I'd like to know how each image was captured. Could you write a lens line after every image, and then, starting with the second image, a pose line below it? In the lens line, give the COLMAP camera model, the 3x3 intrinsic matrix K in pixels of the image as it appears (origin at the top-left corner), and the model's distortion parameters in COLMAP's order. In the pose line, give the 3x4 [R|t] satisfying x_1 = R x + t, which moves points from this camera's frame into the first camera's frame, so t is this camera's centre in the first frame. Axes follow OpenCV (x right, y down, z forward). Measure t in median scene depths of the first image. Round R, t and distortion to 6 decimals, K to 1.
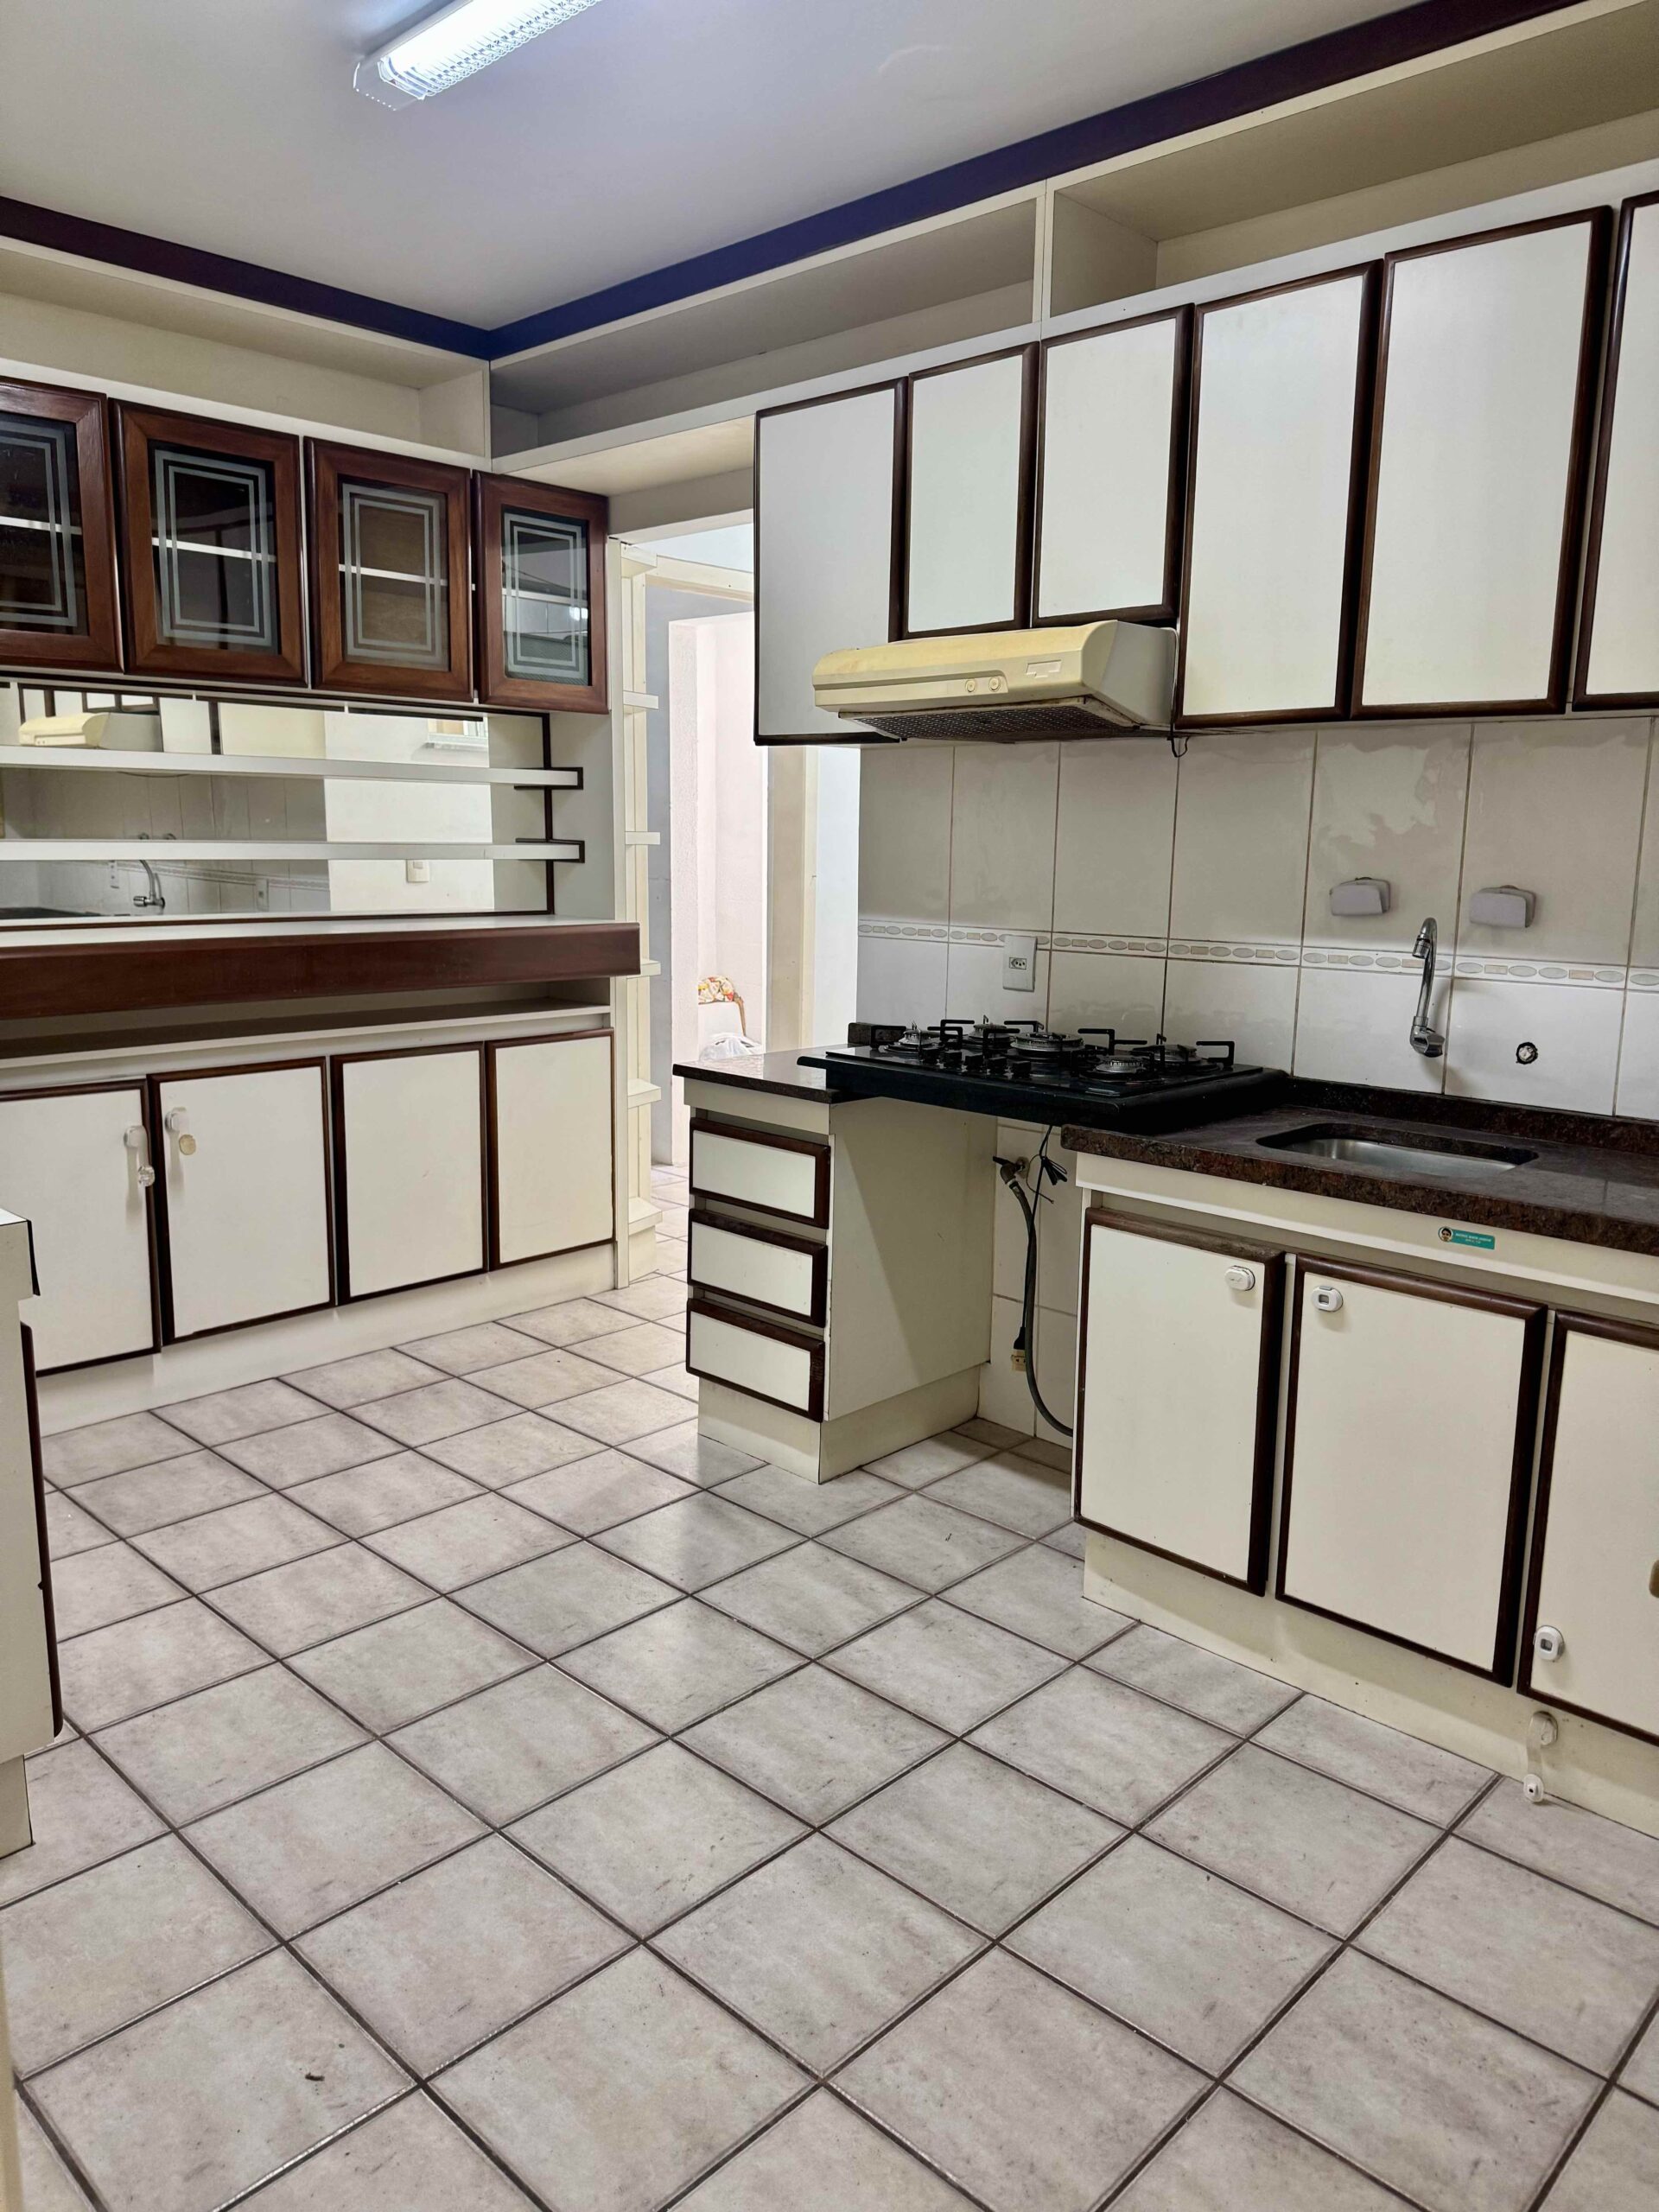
lens RADIAL K [[1570.0, 0, 829.5], [0, 1570.0, 1106.0], [0, 0, 1]] dist [0.111151, -0.172711]
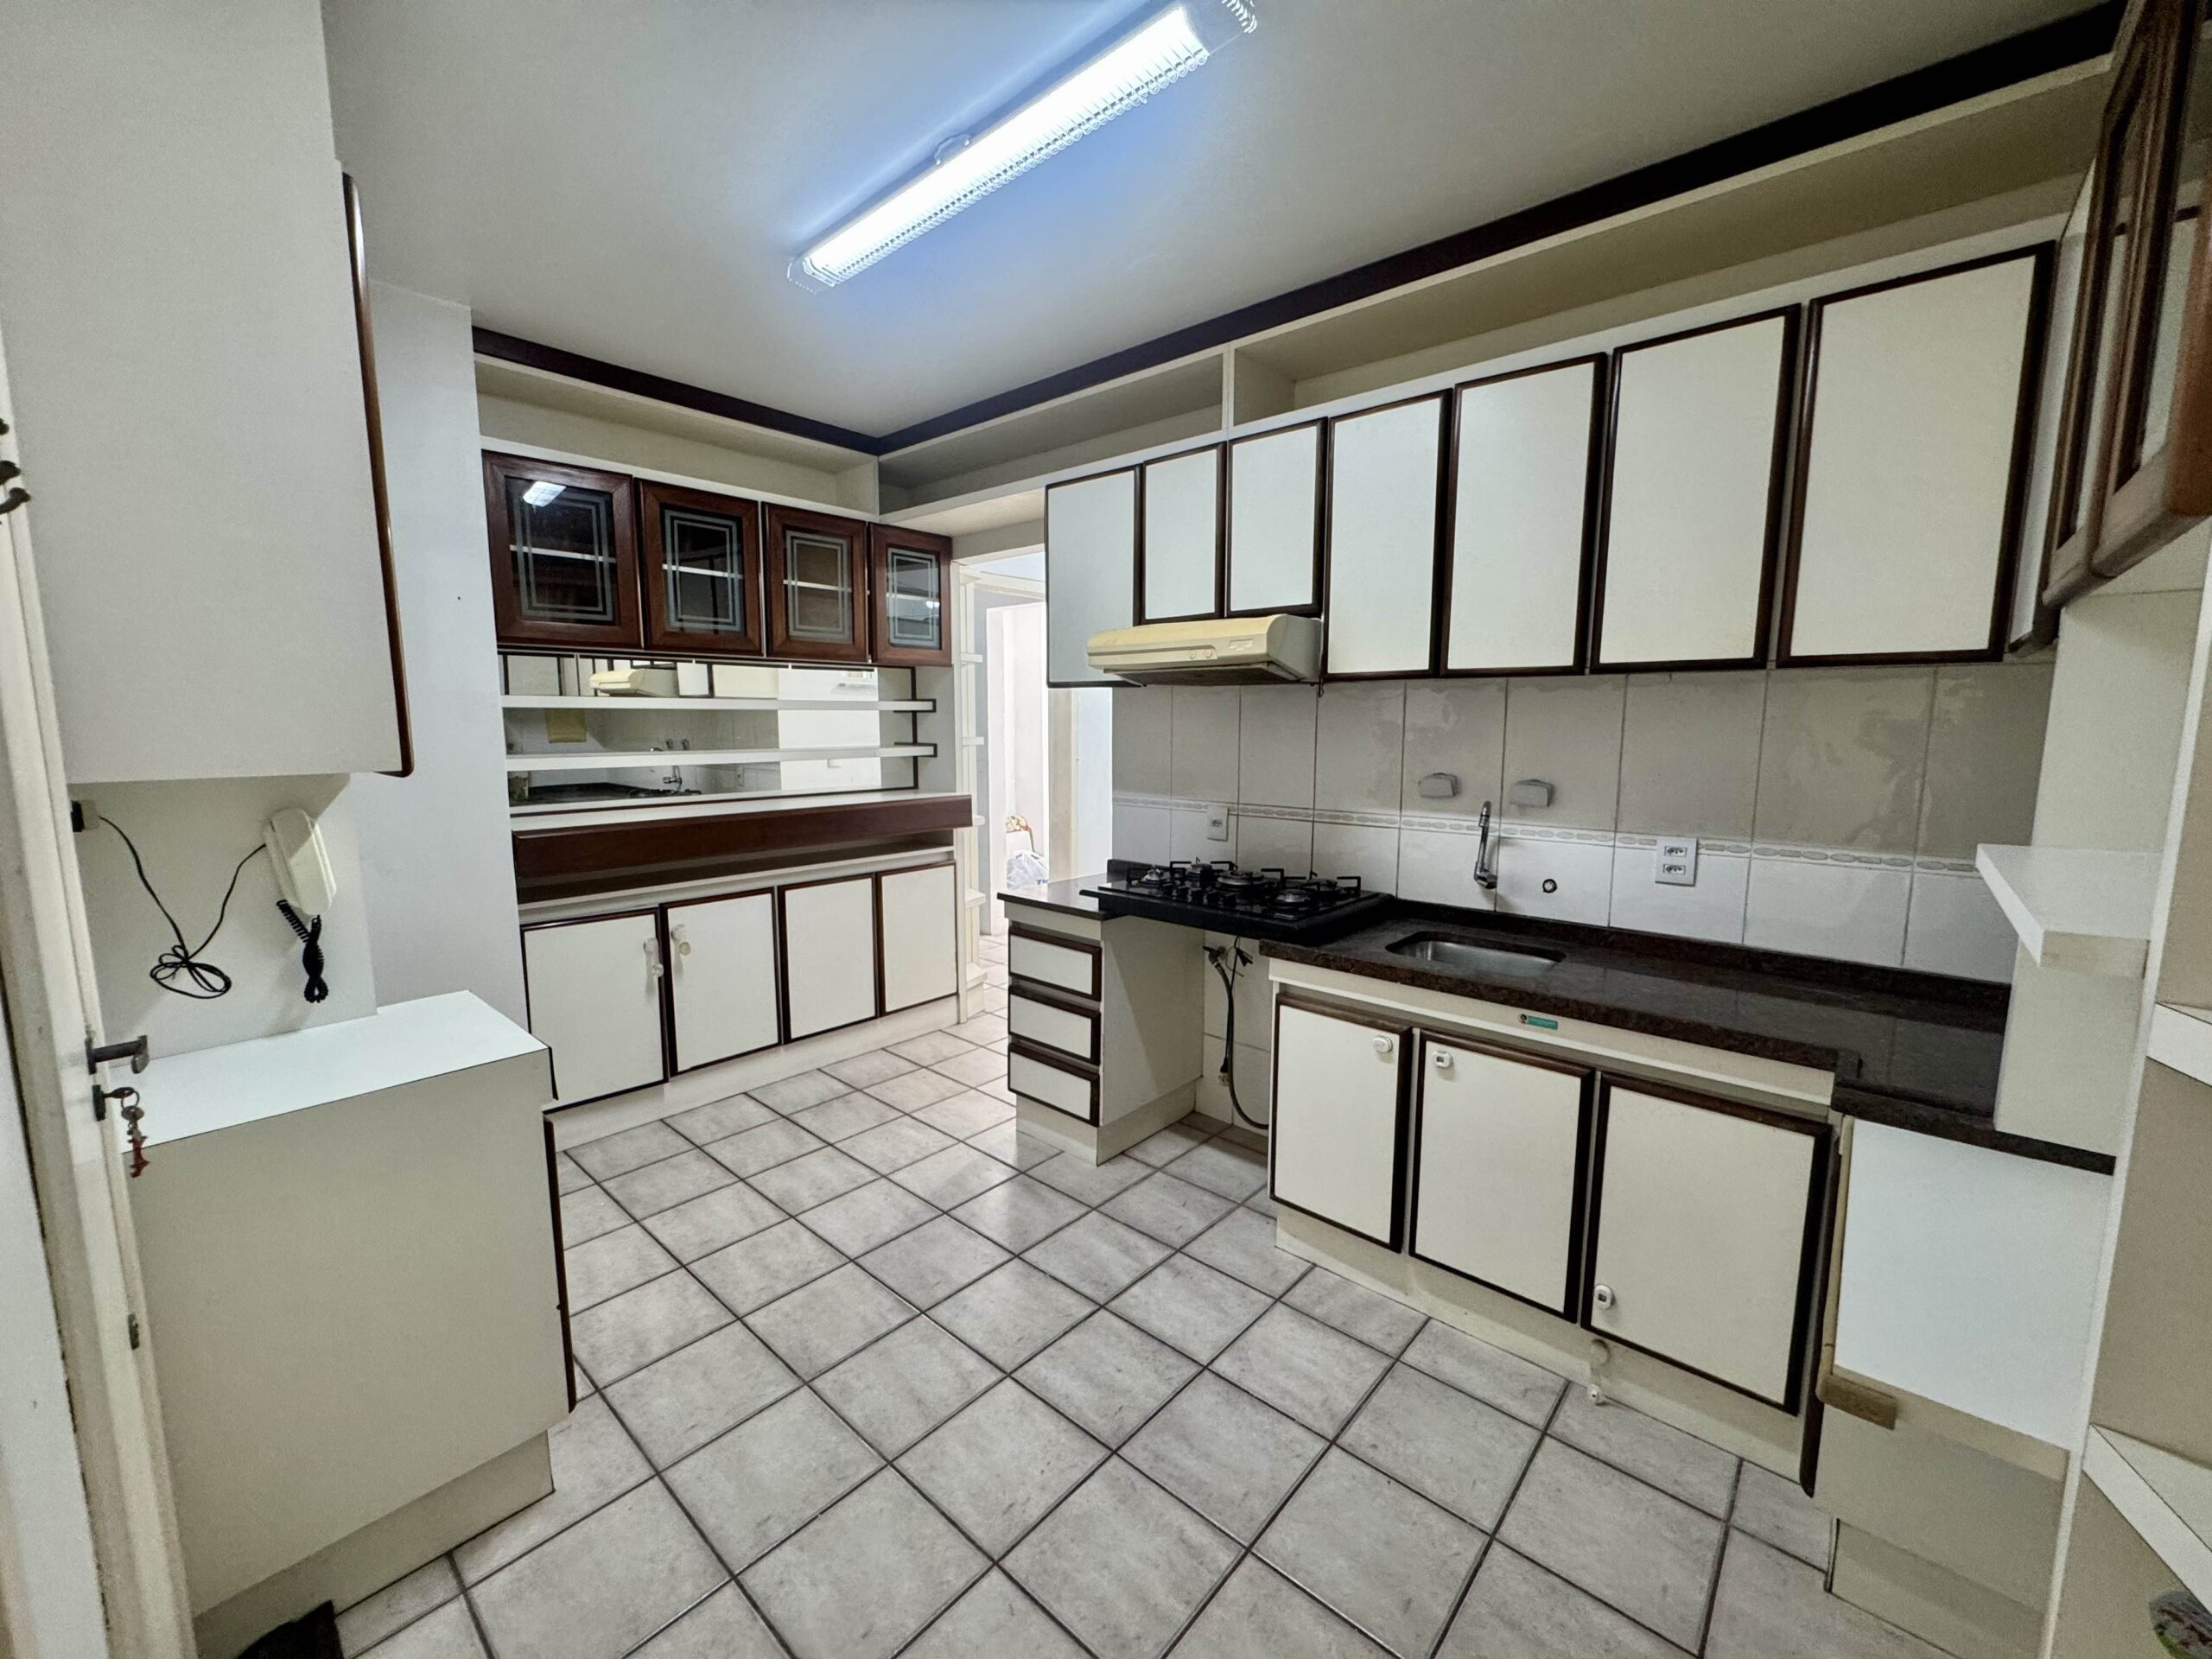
lens RADIAL K [[878.8, 0, 1106.0], [0, 878.8, 829.5], [0, 0, 1]] dist [0.000301, 0.000242]
pose [[0.999076, -0.016425, 0.039711, -0.030431], [0.018147, 0.998893, -0.043407, -0.057559], [-0.038954, 0.044087, 0.998268, 0.150309]]
